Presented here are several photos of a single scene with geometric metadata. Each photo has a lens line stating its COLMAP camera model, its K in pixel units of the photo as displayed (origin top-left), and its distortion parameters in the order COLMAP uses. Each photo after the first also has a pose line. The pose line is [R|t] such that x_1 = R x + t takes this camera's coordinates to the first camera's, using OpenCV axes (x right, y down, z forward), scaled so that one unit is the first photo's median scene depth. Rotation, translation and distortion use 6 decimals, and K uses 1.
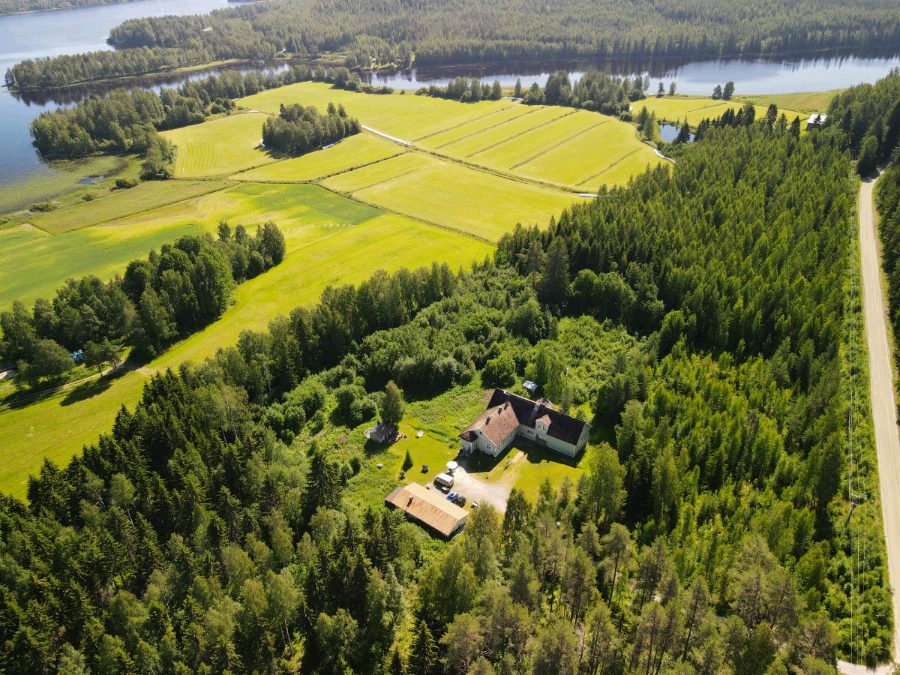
lens RADIAL K [[648.5, 0, 448.9], [0, 648.5, 338.6], [0, 0, 1]] dist [-0.002116, 0.003679]
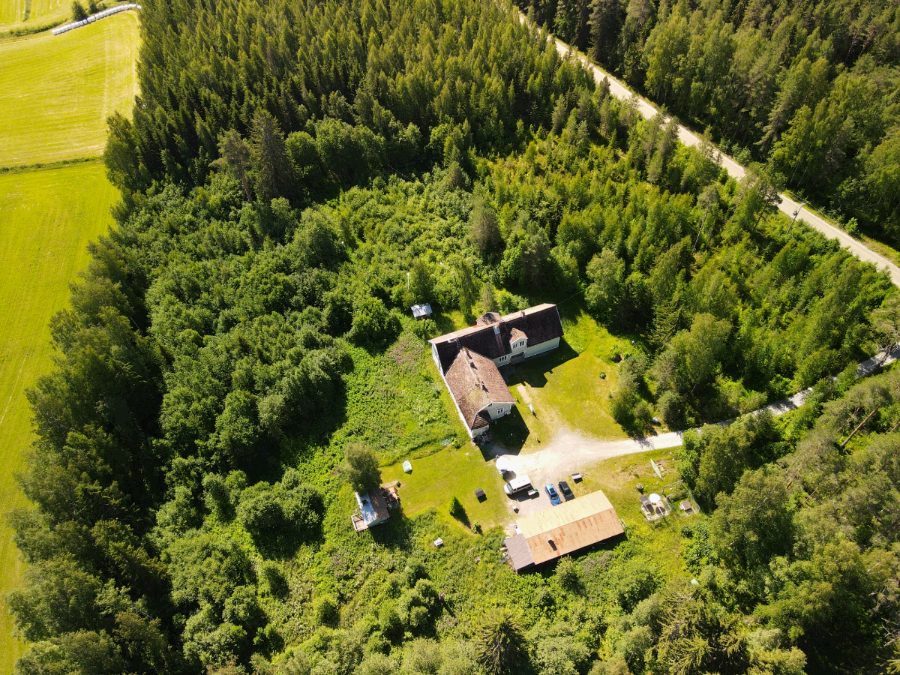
lens RADIAL K [[648.5, 0, 444.1], [0, 648.5, 339.3], [0, 0, 1]] dist [-0.002116, 0.003679]
pose [[0.540560, -0.654928, 0.528076, -0.293488], [0.439721, 0.755068, 0.486330, -0.269768], [-0.717245, -0.030684, 0.696145, 0.473354]]
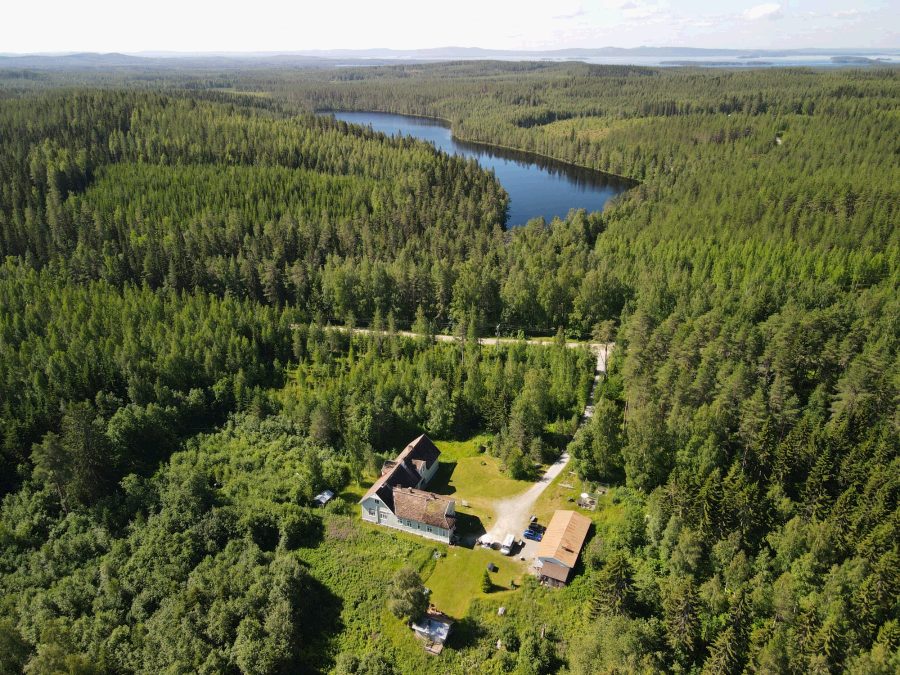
lens RADIAL K [[648.5, 0, 448.8], [0, 648.5, 337.7], [0, 0, 1]] dist [-0.002116, 0.003679]
pose [[-0.223761, -0.376373, 0.899041, -0.595020], [0.505750, 0.743683, 0.437209, -0.371647], [-0.833155, 0.552520, 0.023943, 0.770878]]
